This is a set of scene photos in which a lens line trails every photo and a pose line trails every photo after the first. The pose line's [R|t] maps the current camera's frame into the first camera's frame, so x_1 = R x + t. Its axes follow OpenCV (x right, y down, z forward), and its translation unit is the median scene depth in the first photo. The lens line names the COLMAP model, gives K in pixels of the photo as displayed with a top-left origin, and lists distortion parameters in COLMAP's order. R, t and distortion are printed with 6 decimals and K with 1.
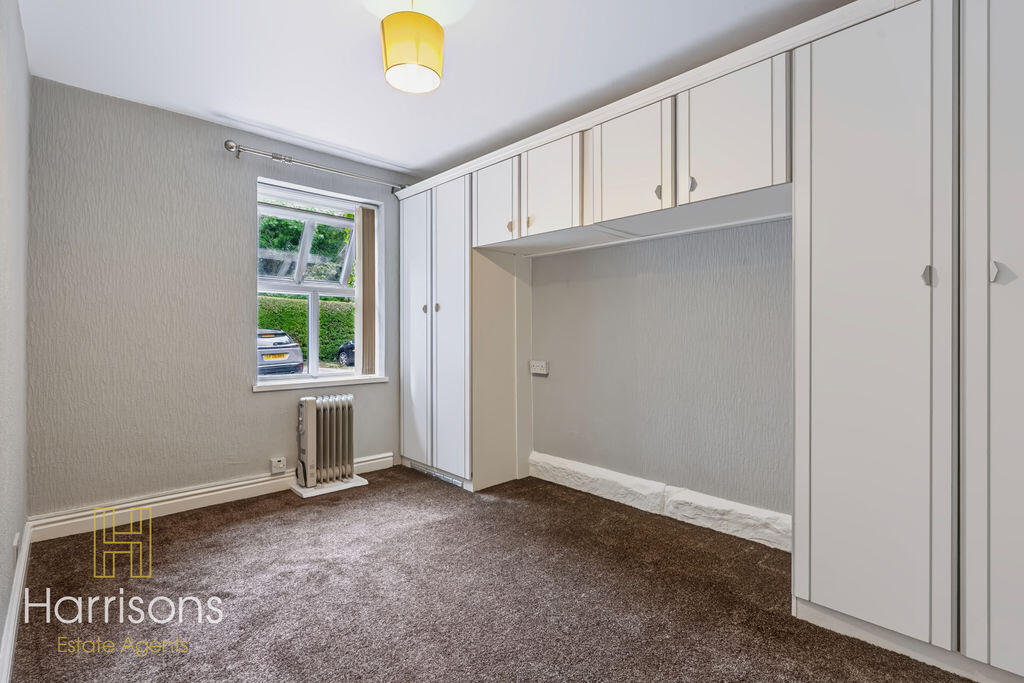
lens RADIAL K [[465.3, 0, 516.4], [0, 465.3, 337.8], [0, 0, 1]] dist [0.003296, 0.000472]
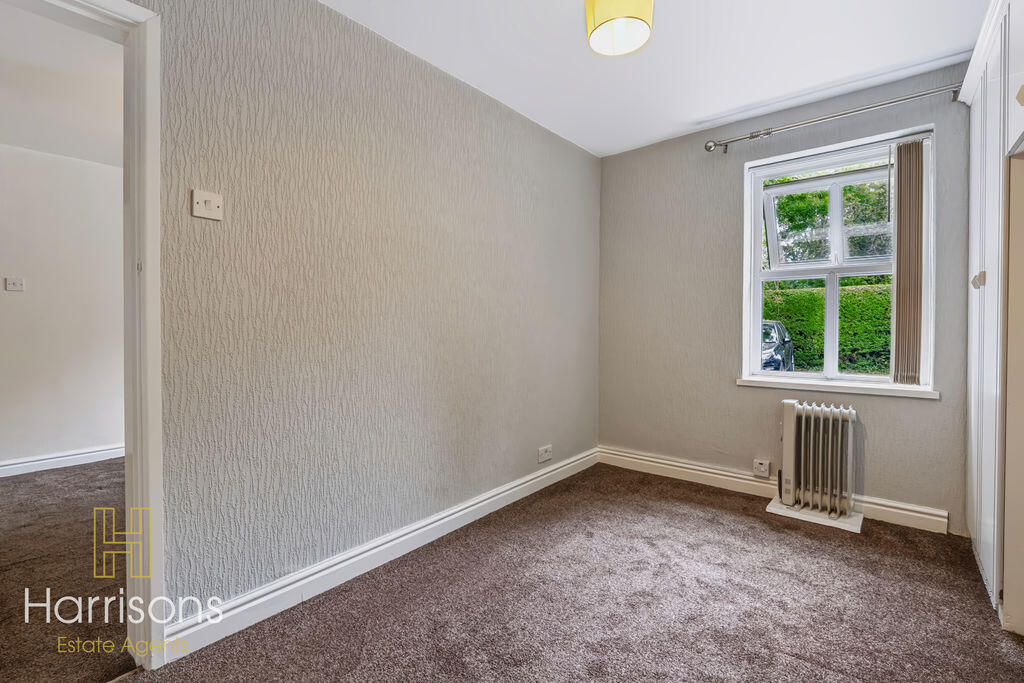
lens RADIAL K [[465.3, 0, 487.3], [0, 465.3, 332.4], [0, 0, 1]] dist [0.003296, 0.000472]
pose [[0.109746, 0.008735, -0.993921, 0.345237], [-0.008000, 0.999937, 0.007905, 0.001827], [0.993927, 0.007083, 0.109809, 0.357781]]
